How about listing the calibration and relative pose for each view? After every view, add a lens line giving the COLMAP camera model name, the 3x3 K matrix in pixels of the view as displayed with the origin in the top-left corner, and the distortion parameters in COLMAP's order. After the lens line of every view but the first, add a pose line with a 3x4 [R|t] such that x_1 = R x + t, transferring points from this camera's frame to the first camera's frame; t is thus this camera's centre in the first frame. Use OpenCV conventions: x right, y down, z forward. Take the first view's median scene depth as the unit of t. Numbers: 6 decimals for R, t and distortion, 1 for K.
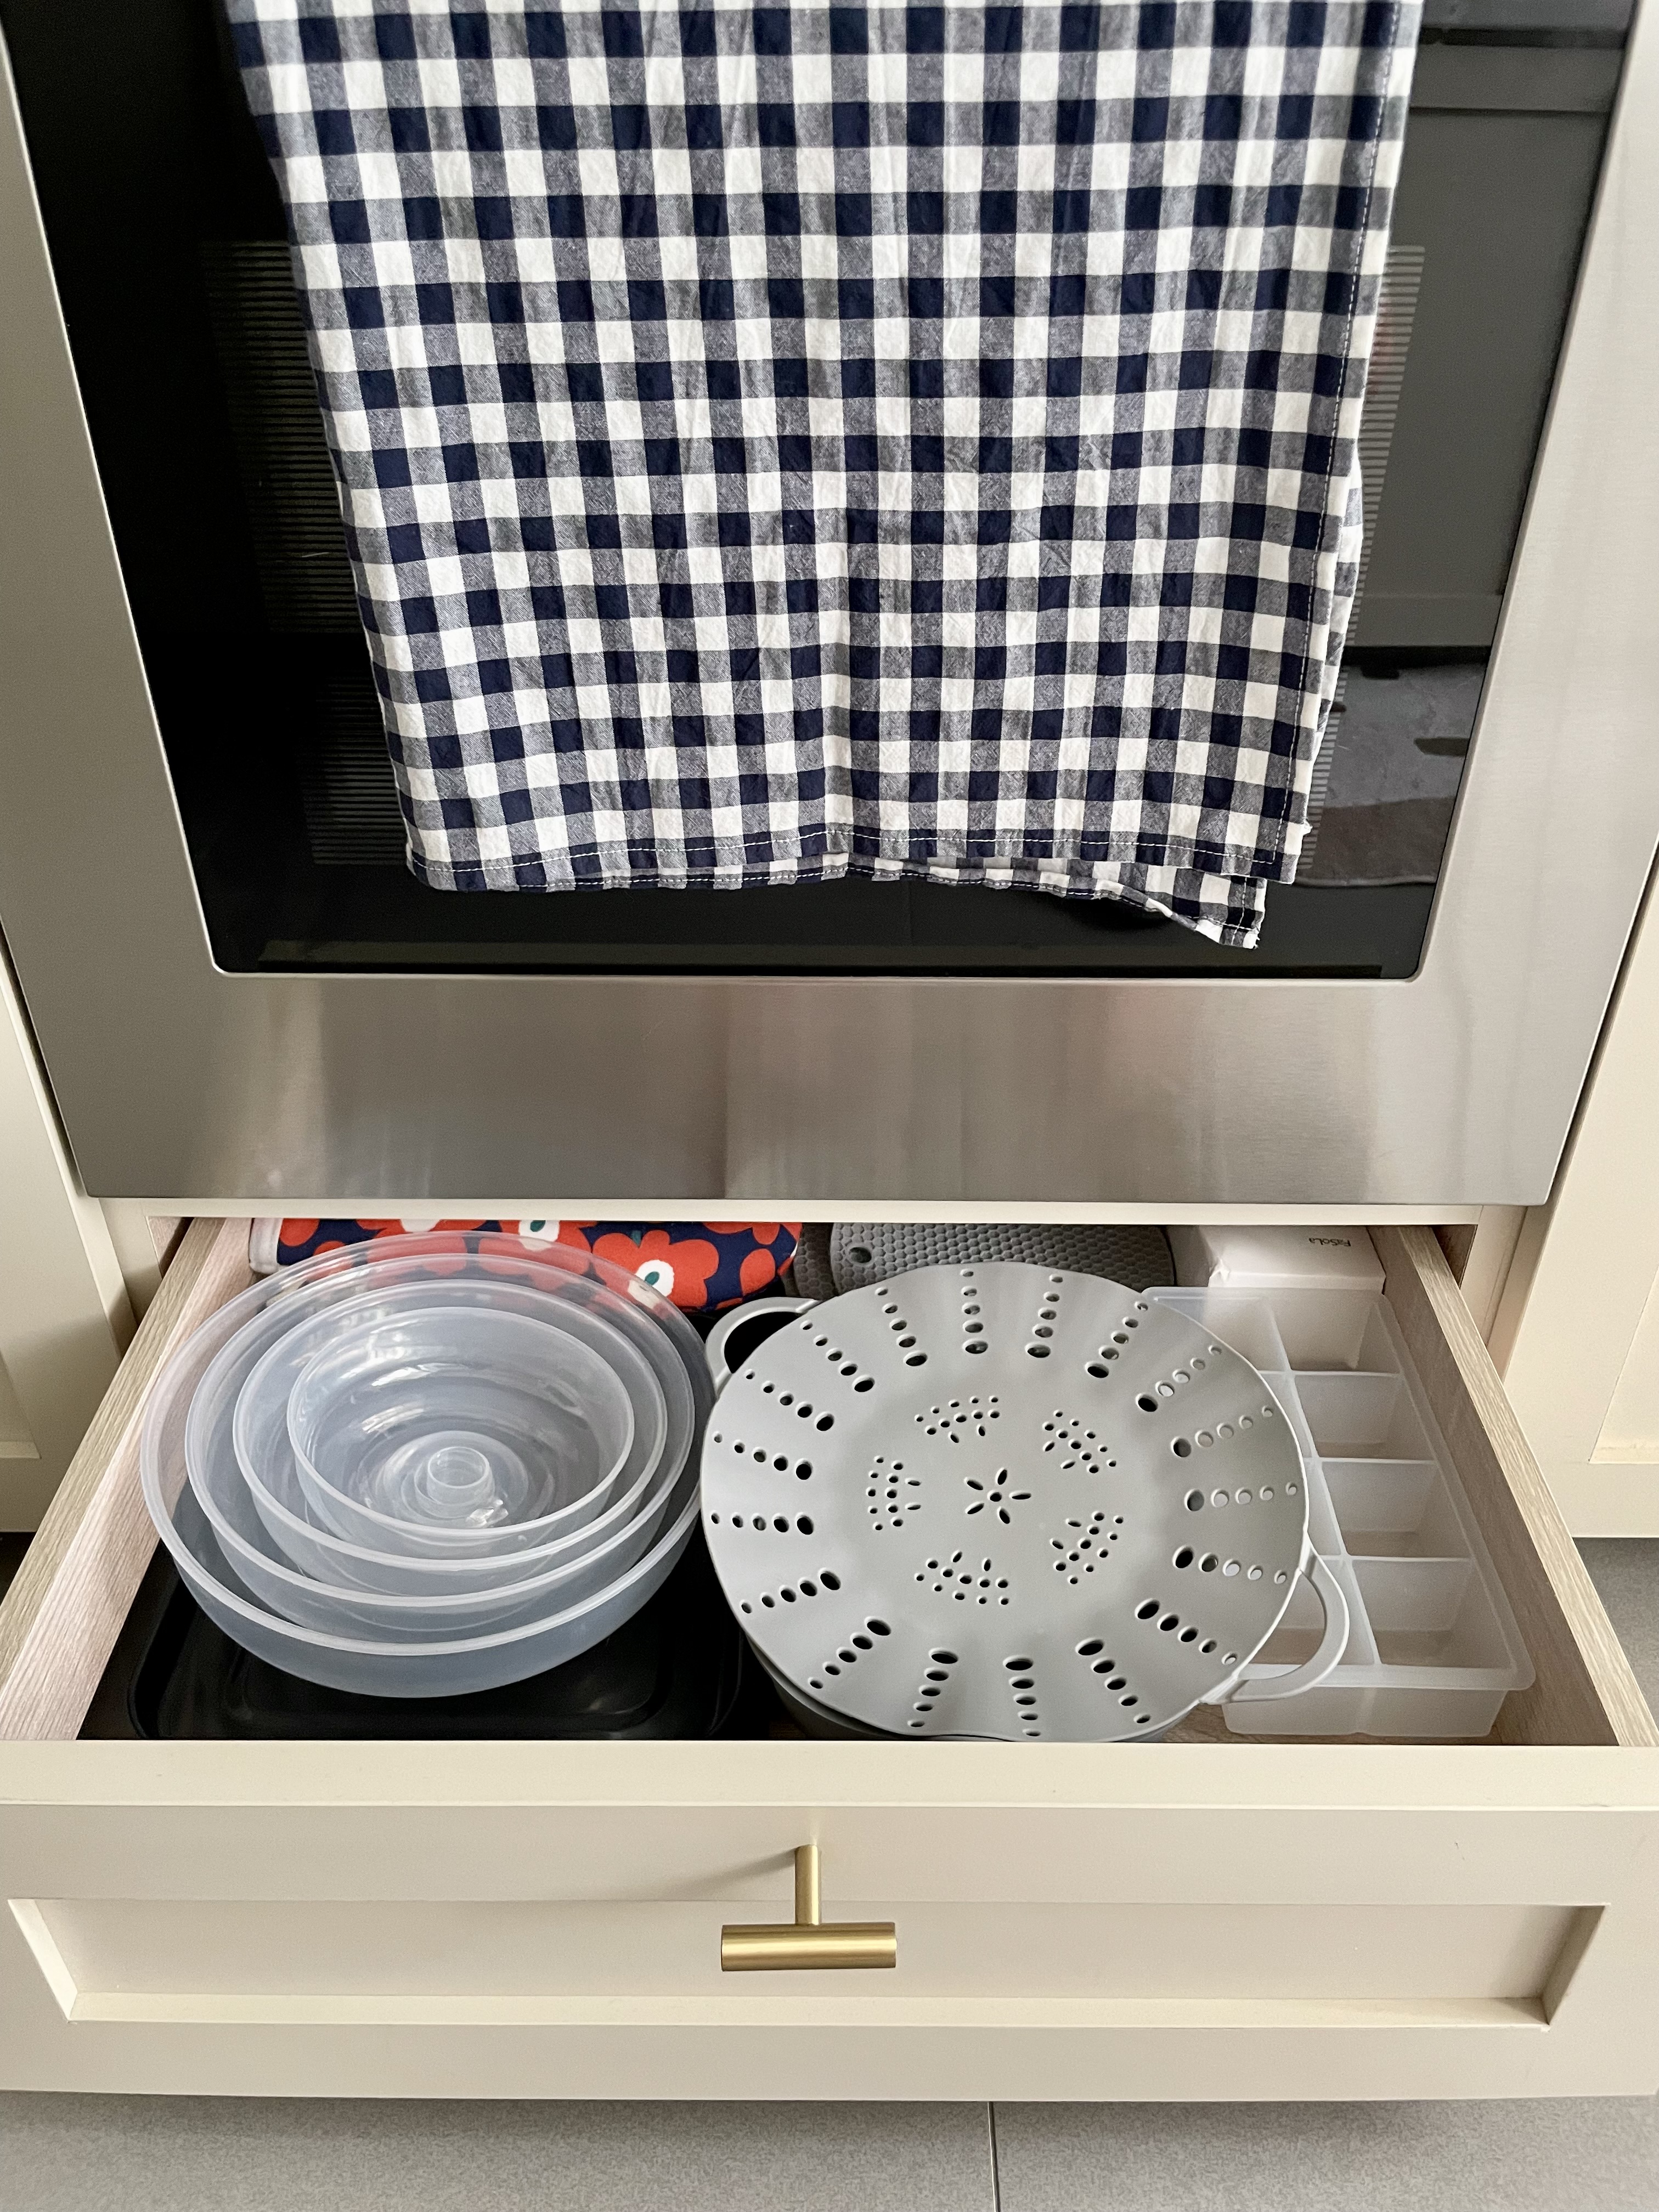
lens RADIAL K [[1690.8, 0, 813.9], [0, 1690.8, 1084.9], [0, 0, 1]] dist [0.063224, -0.096432]
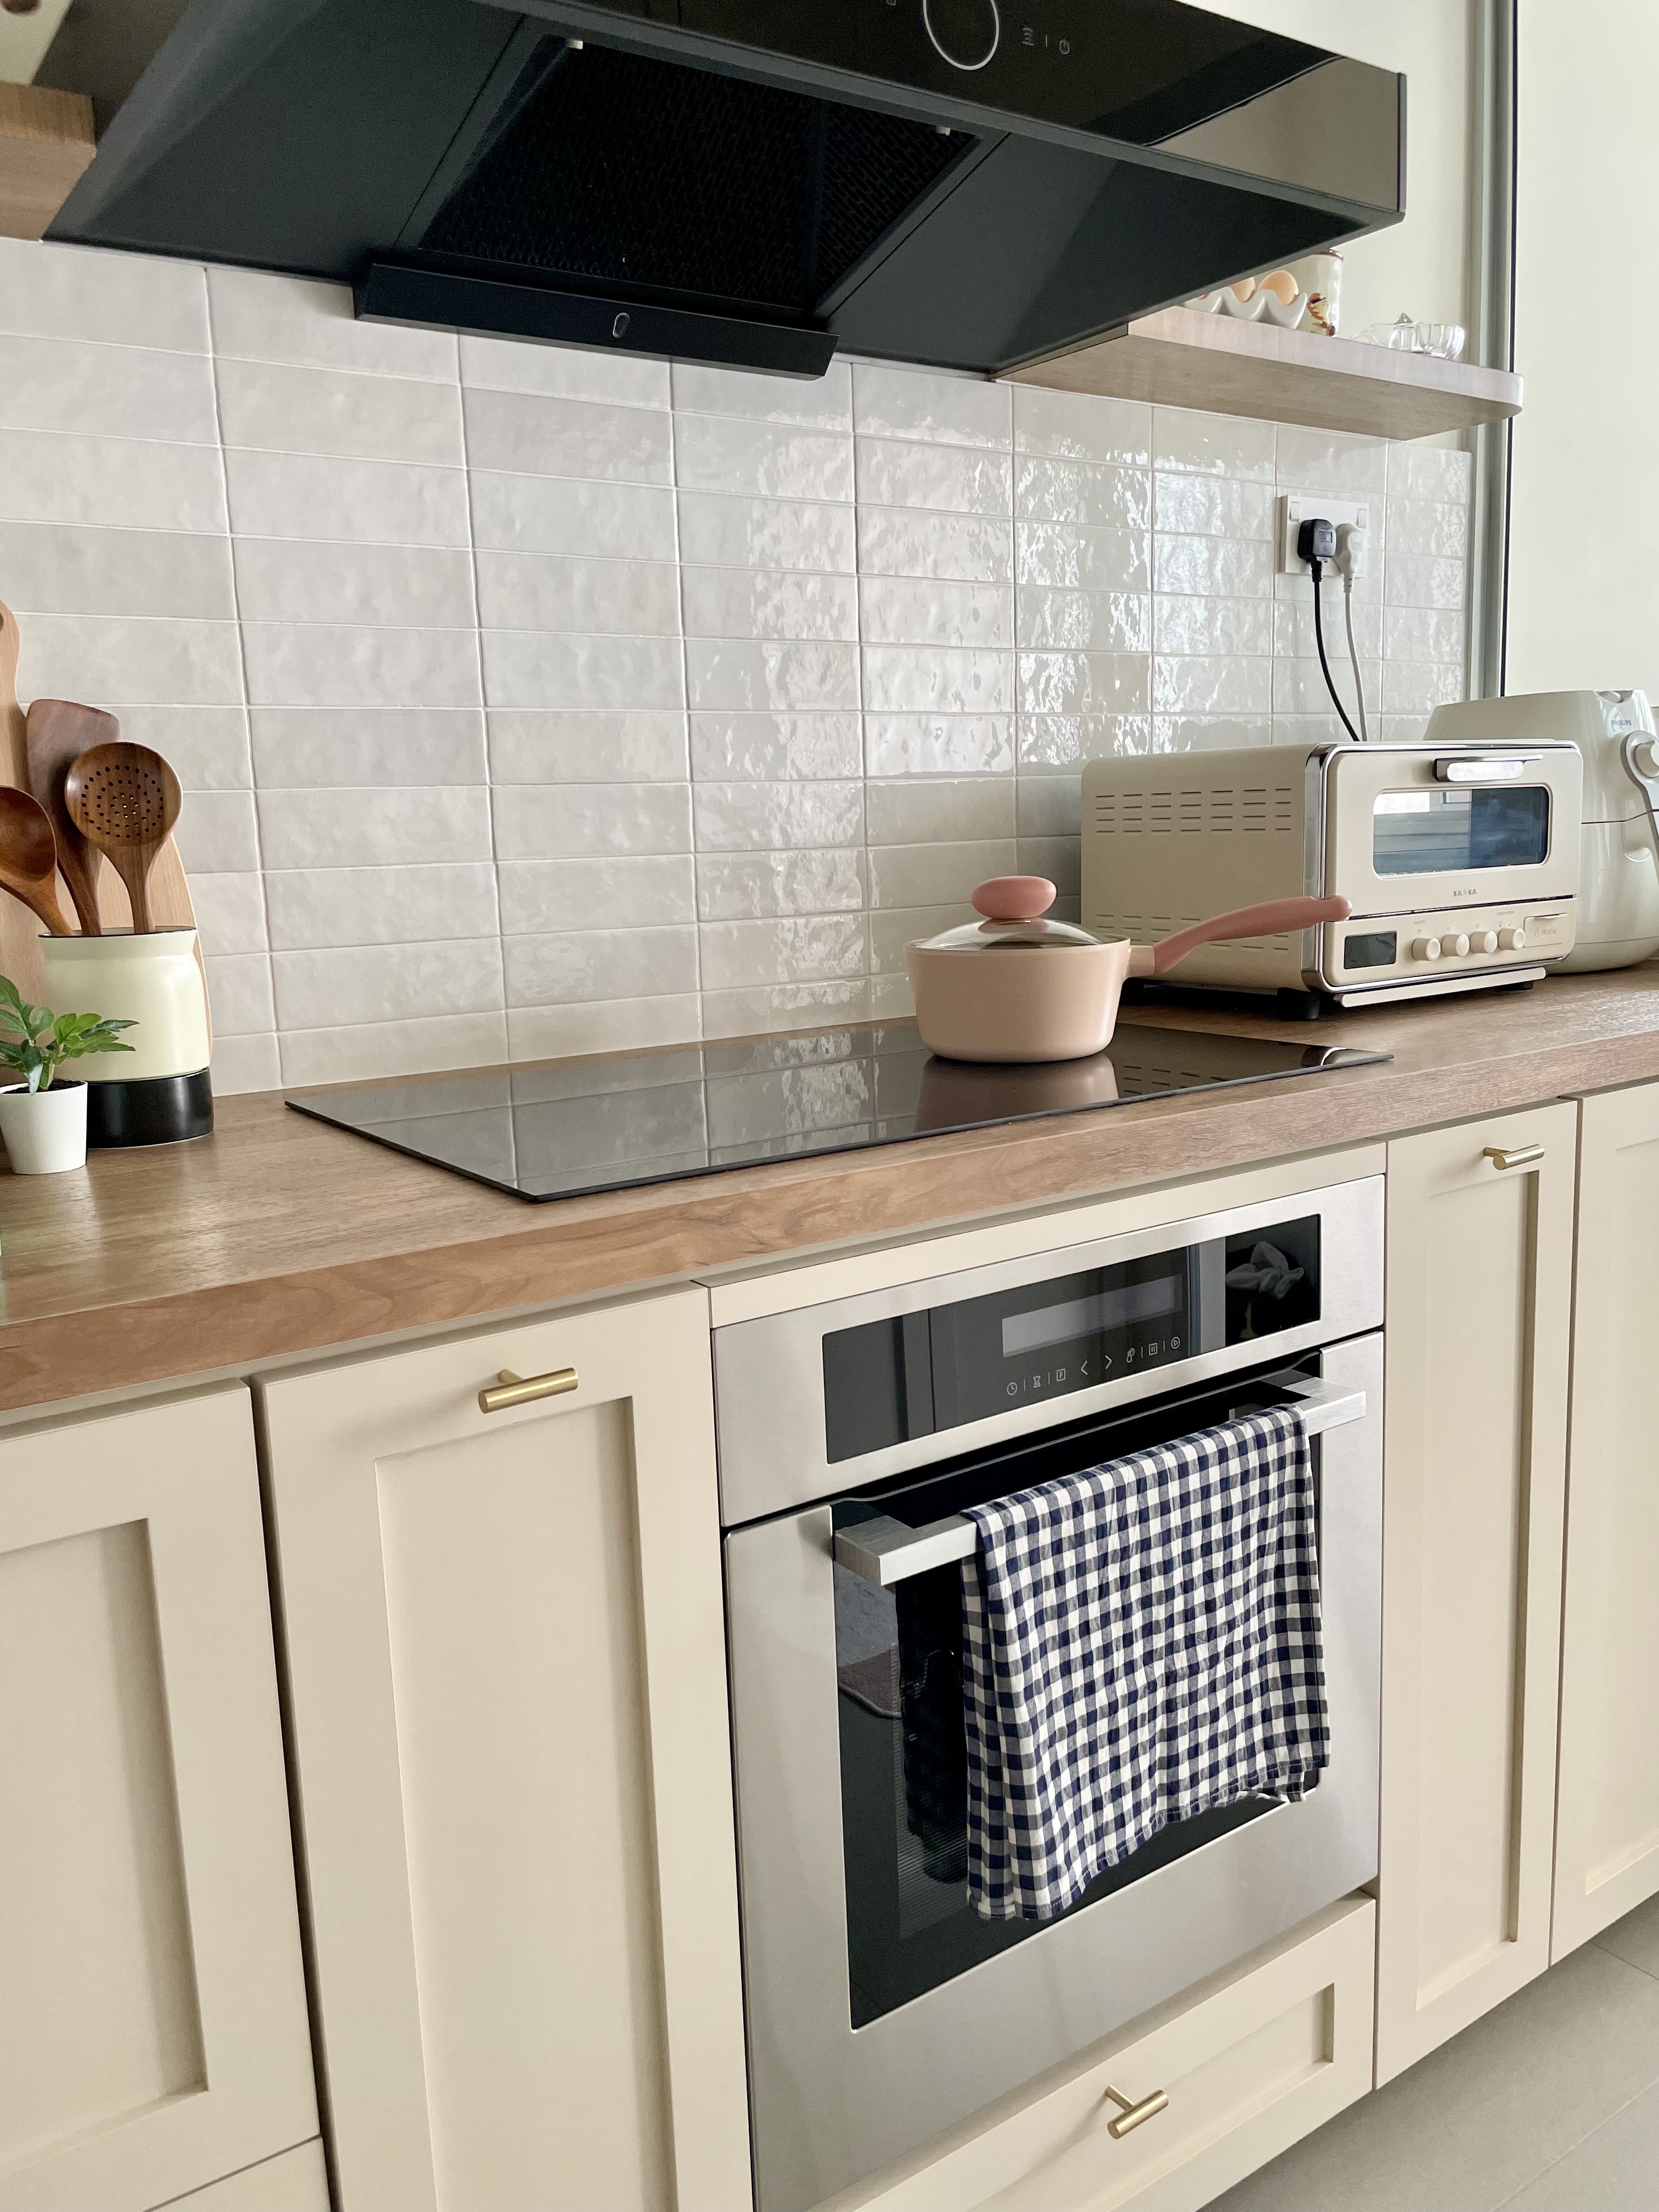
lens RADIAL K [[1690.8, 0, 827.4], [0, 1690.8, 1111.3], [0, 0, 1]] dist [0.063224, -0.096432]
pose [[0.821898, -0.133213, 0.553839, -1.557901], [0.359846, 0.875125, -0.323523, -0.429215], [-0.441581, 0.465200, 0.767200, -0.937382]]
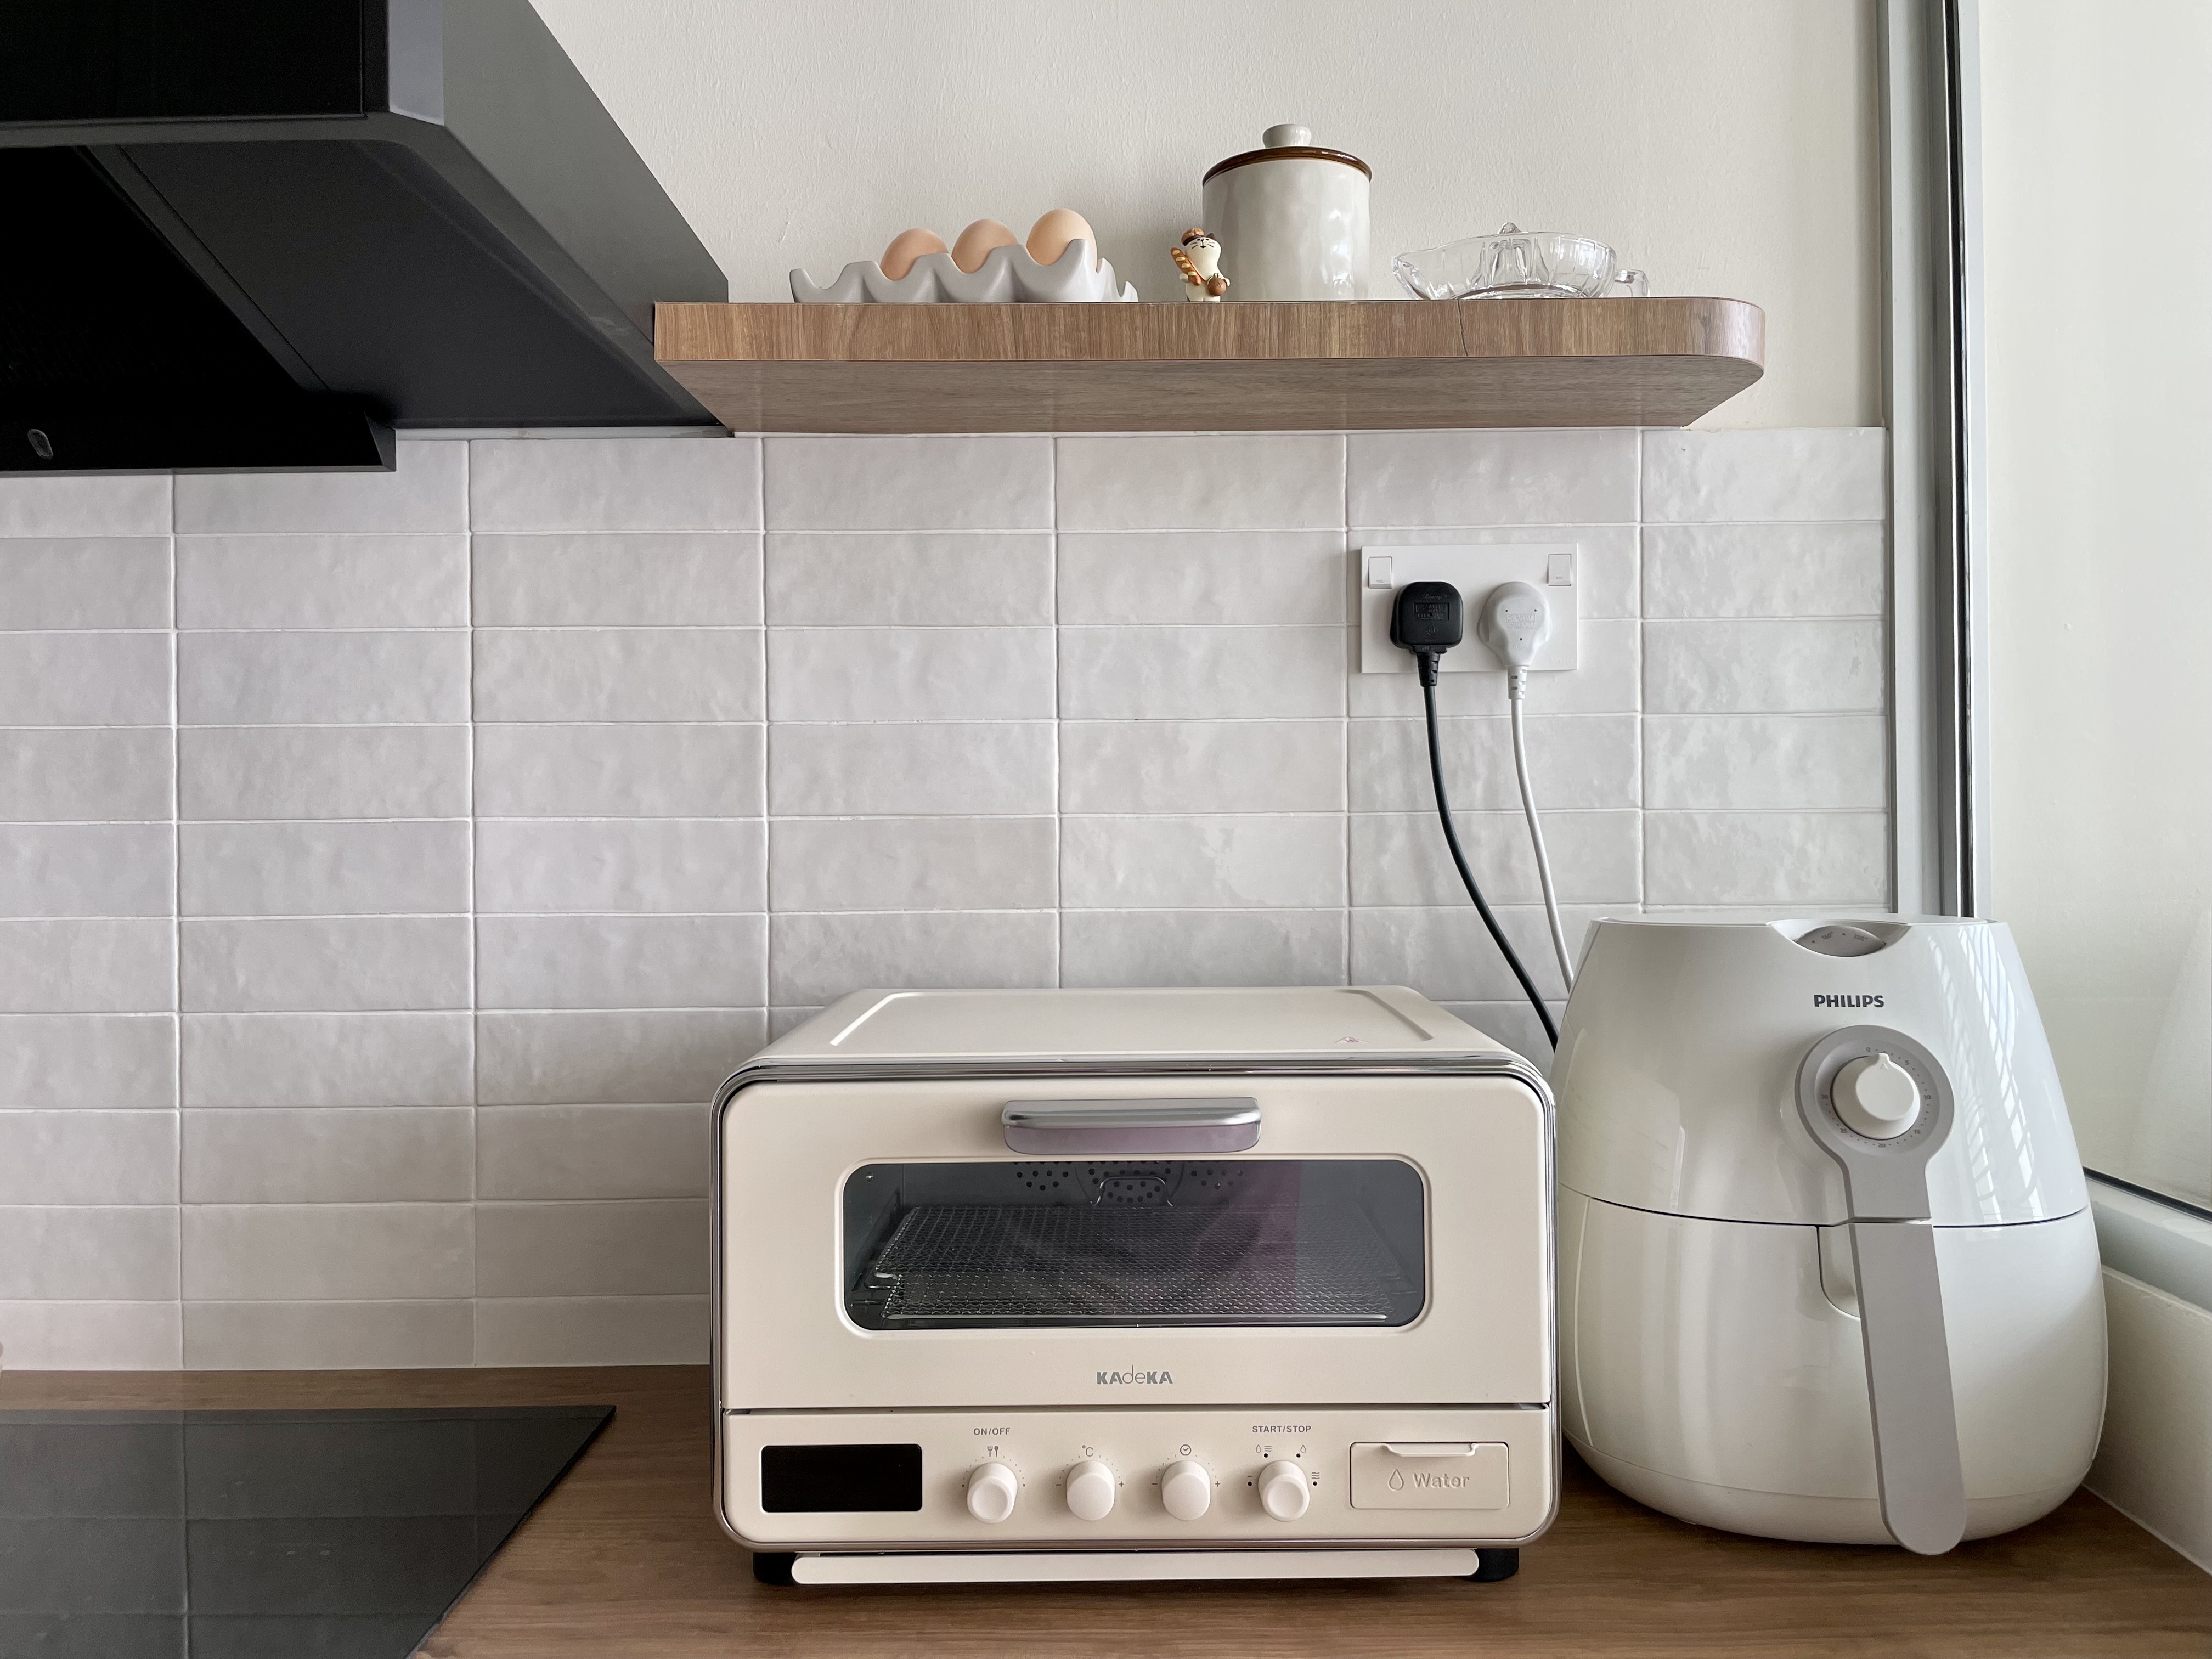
lens RADIAL K [[1690.8, 0, 1111.4], [0, 1690.8, 820.2], [0, 0, 1]] dist [0.063224, -0.096432]
pose [[0.999850, -0.017188, 0.002224, 1.376039], [0.015385, 0.821135, -0.570527, -0.960686], [0.007981, 0.570475, 0.821276, -0.725968]]
